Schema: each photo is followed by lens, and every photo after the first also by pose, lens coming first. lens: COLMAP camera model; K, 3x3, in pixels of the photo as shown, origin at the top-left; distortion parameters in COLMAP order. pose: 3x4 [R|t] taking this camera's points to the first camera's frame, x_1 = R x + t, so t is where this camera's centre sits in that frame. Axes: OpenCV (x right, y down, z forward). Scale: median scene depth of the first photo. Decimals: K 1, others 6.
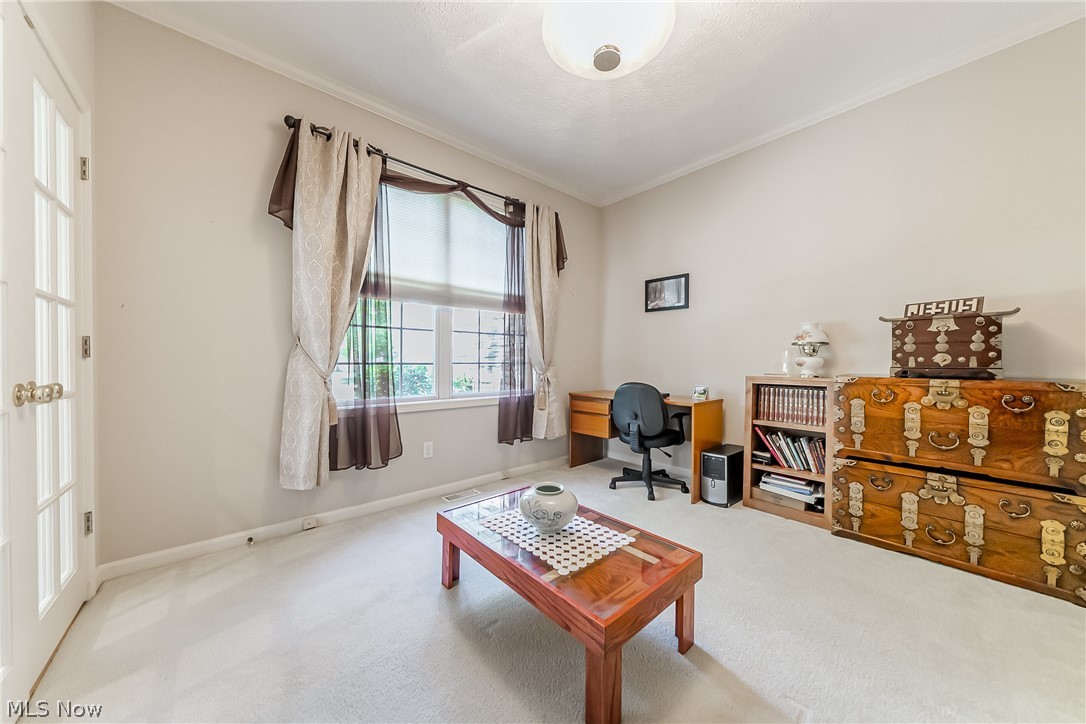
lens RADIAL K [[365.8, 0, 540.9], [0, 365.8, 361.0], [0, 0, 1]] dist [-0.001246, -0.000055]
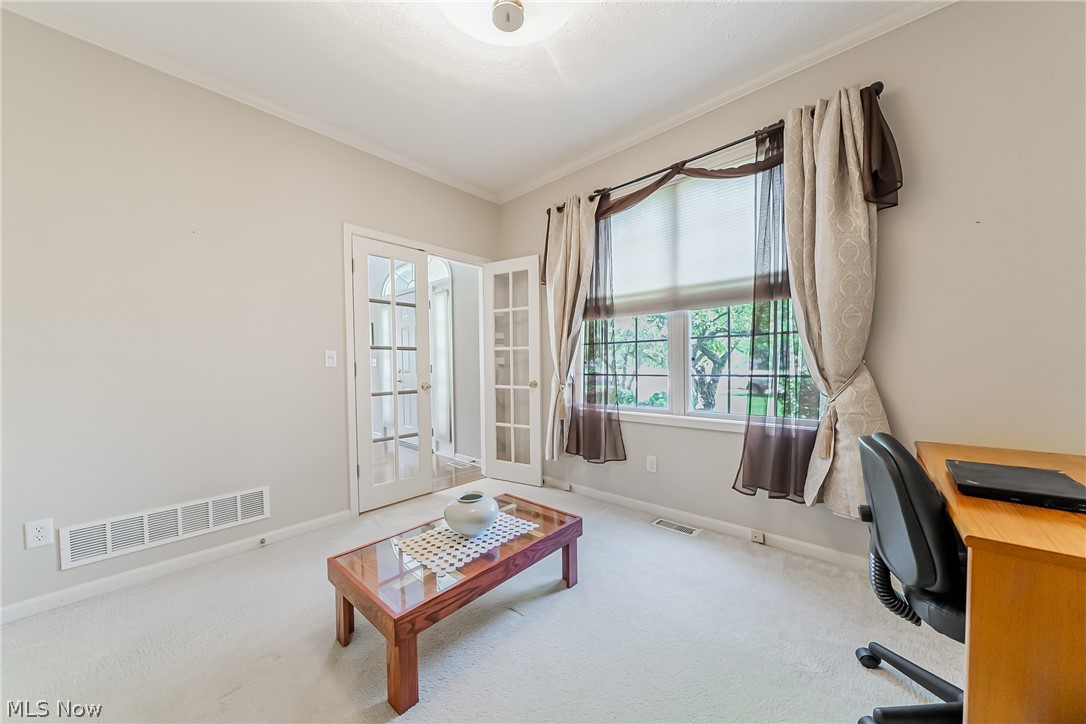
lens RADIAL K [[373.9, 0, 542.3], [0, 373.9, 367.8], [0, 0, 1]] dist [-0.002878, -0.000255]
pose [[0.130312, 0.004650, -0.991462, 0.642156], [0.014882, 0.999867, 0.006646, -0.023823], [0.991361, -0.015621, 0.130226, 0.593213]]
